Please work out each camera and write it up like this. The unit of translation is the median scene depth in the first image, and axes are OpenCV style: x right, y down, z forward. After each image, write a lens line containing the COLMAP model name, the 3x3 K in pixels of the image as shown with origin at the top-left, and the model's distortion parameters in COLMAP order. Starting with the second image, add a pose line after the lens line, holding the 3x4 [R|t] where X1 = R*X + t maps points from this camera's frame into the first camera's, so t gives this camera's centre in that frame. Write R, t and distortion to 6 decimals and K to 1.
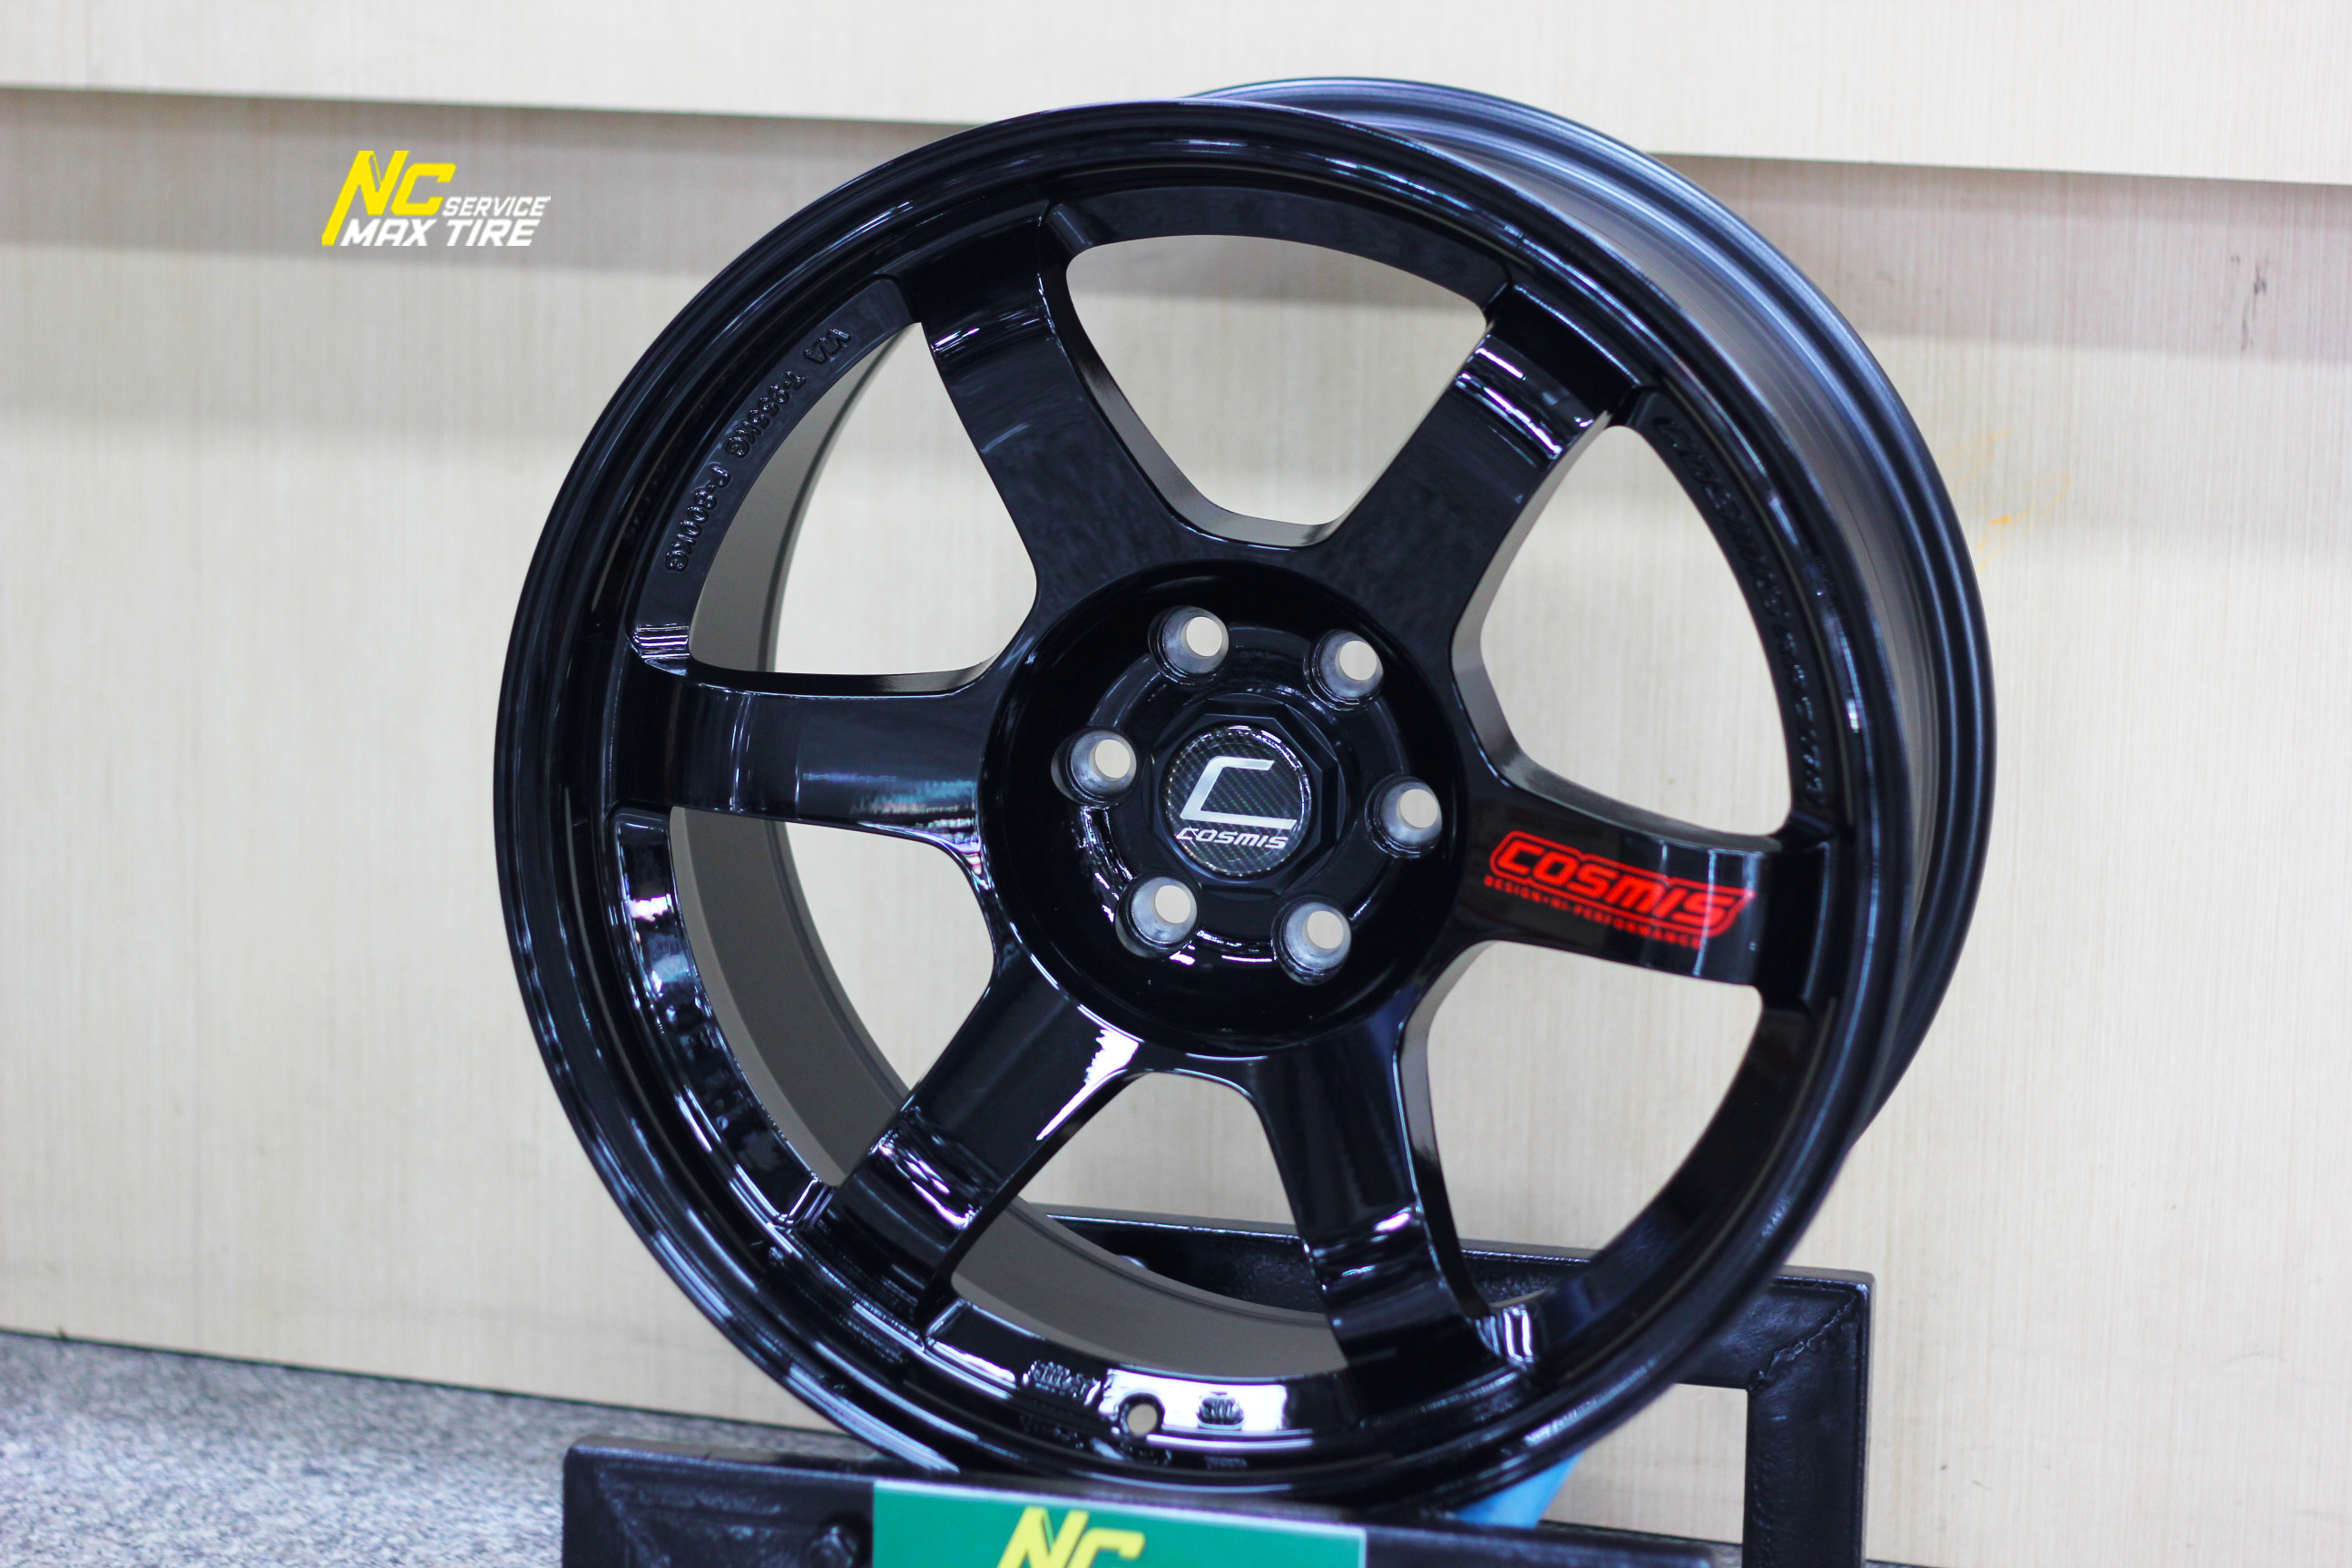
lens RADIAL K [[5619.2, 0, 1180.6], [0, 5619.2, 800.0], [0, 0, 1]] dist [-0.045742, 0.000000]
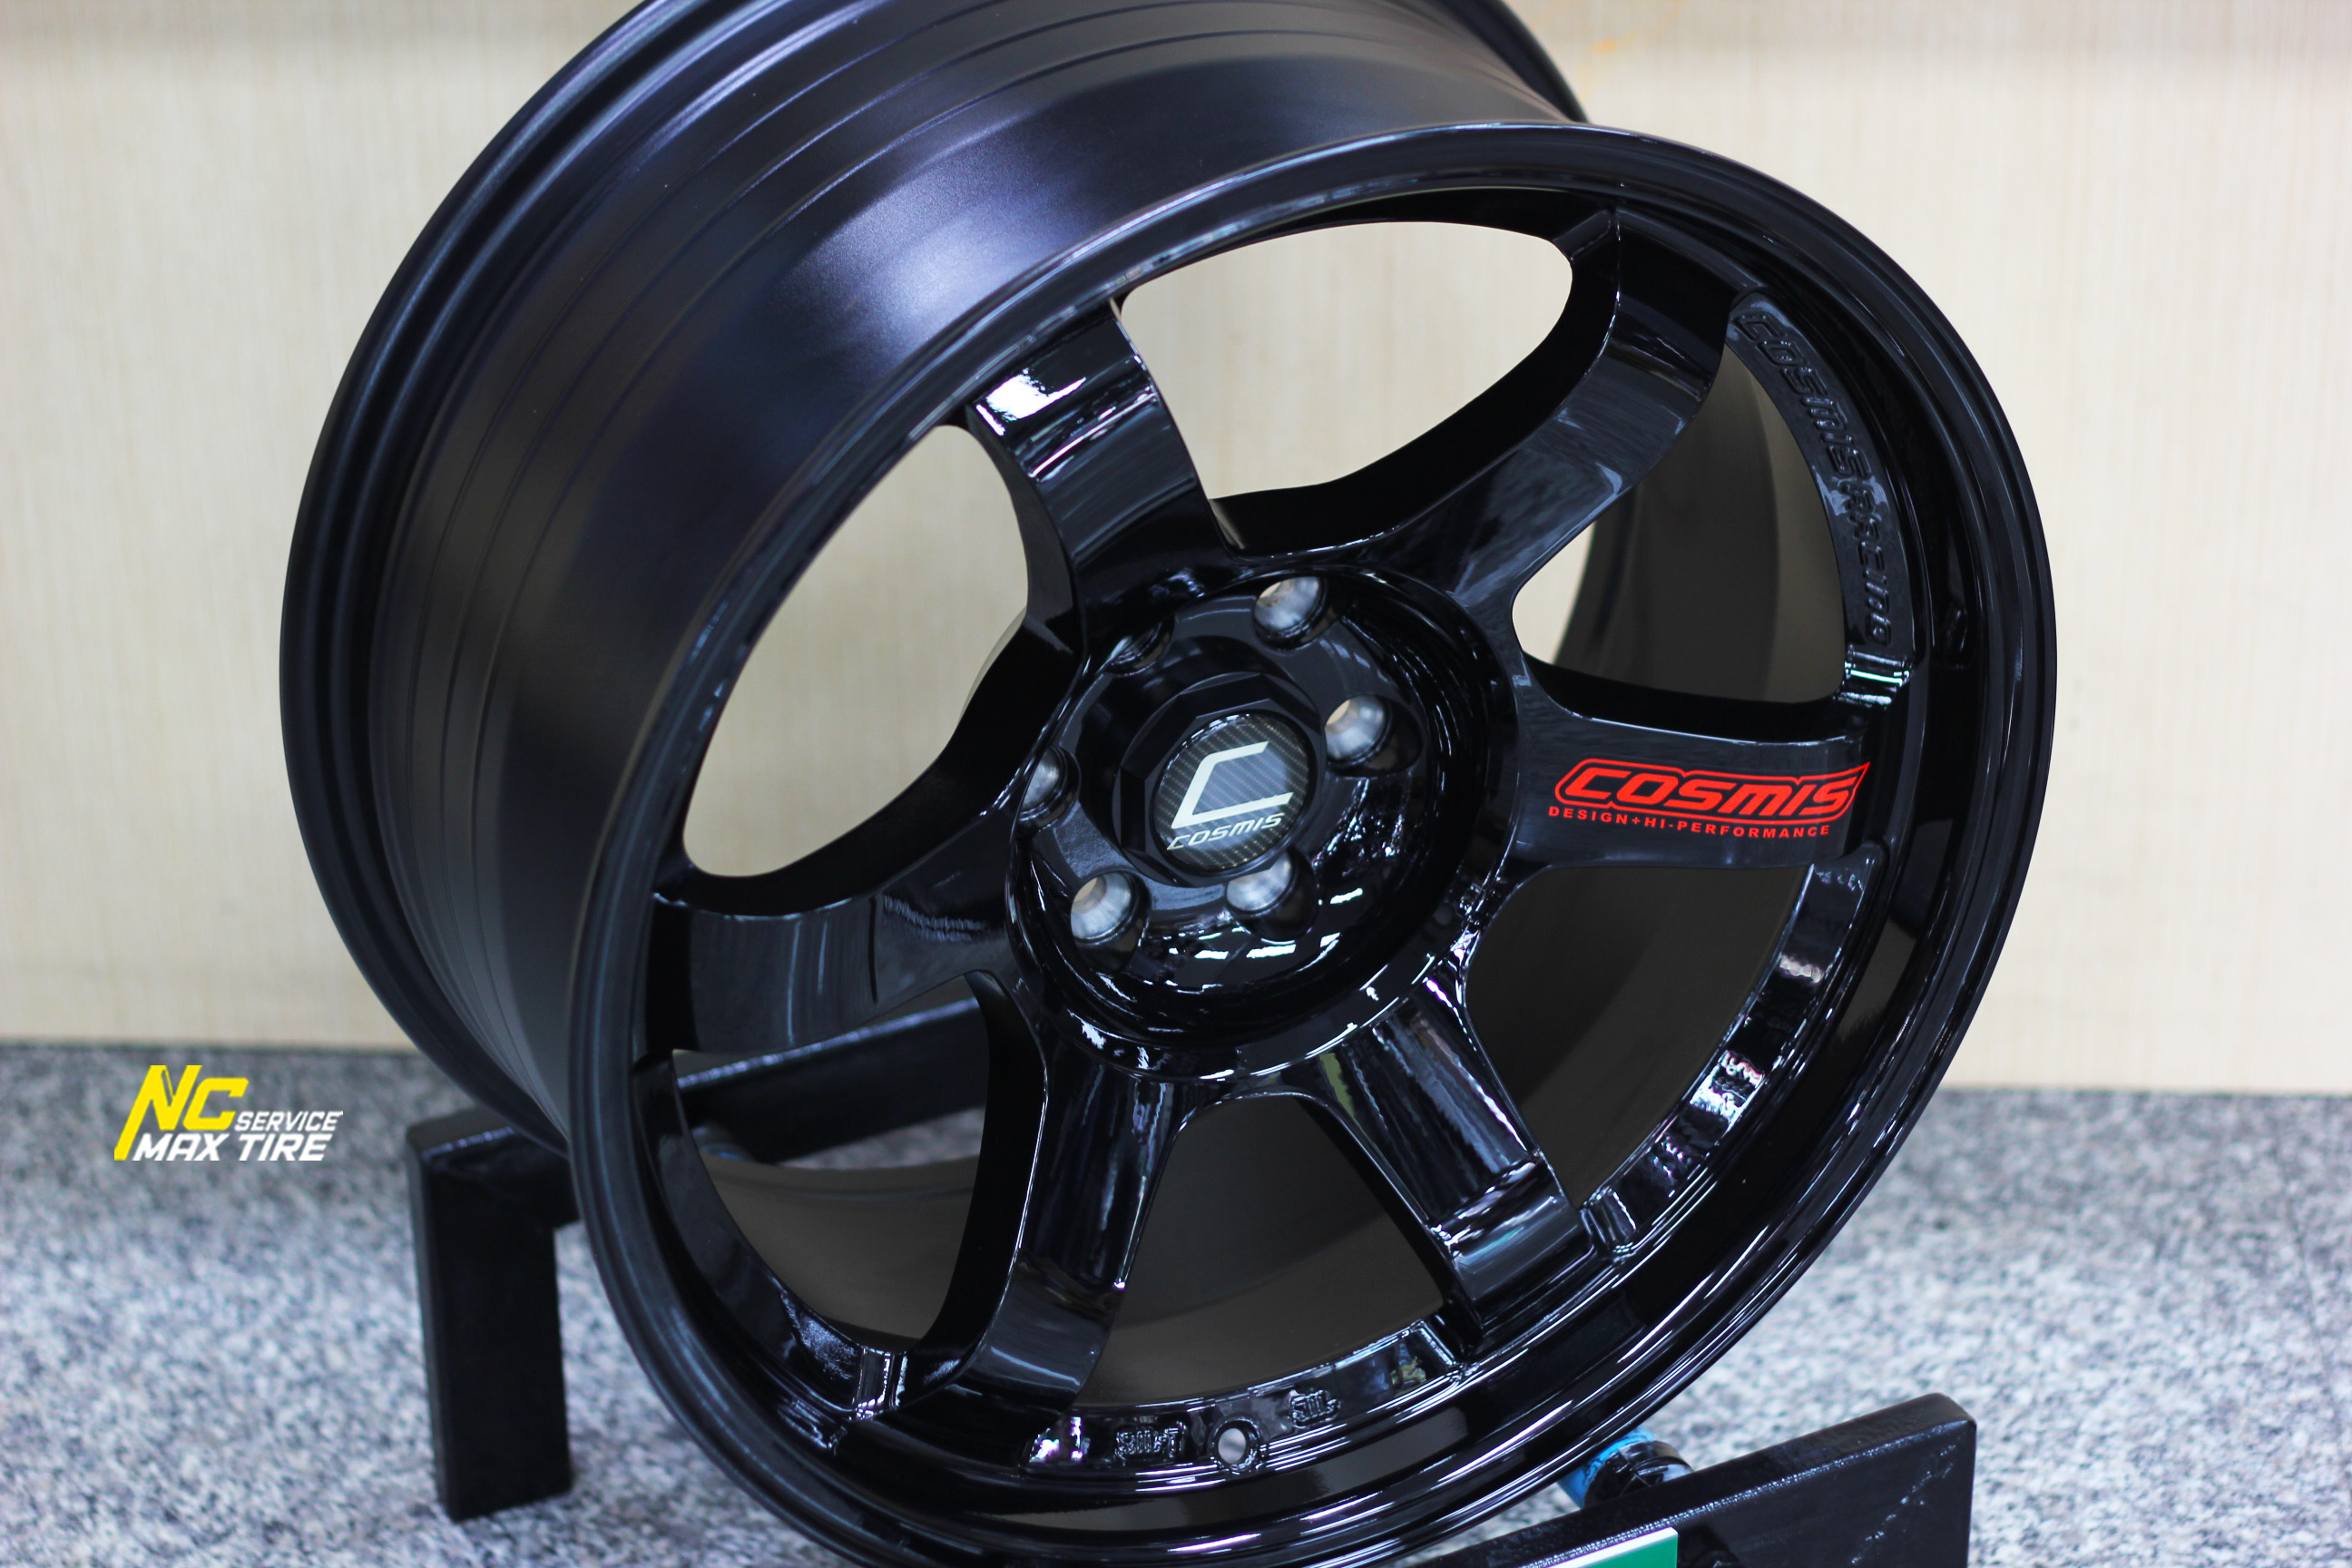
lens RADIAL K [[5619.2, 0, 1173.5], [0, 5619.2, 781.4], [0, 0, 1]] dist [-0.045742, 0.000000]
pose [[0.725783, -0.364697, 0.583297, -0.499573], [0.110241, 0.898611, 0.424671, -0.369295], [-0.679033, -0.243916, 0.692401, 0.410863]]
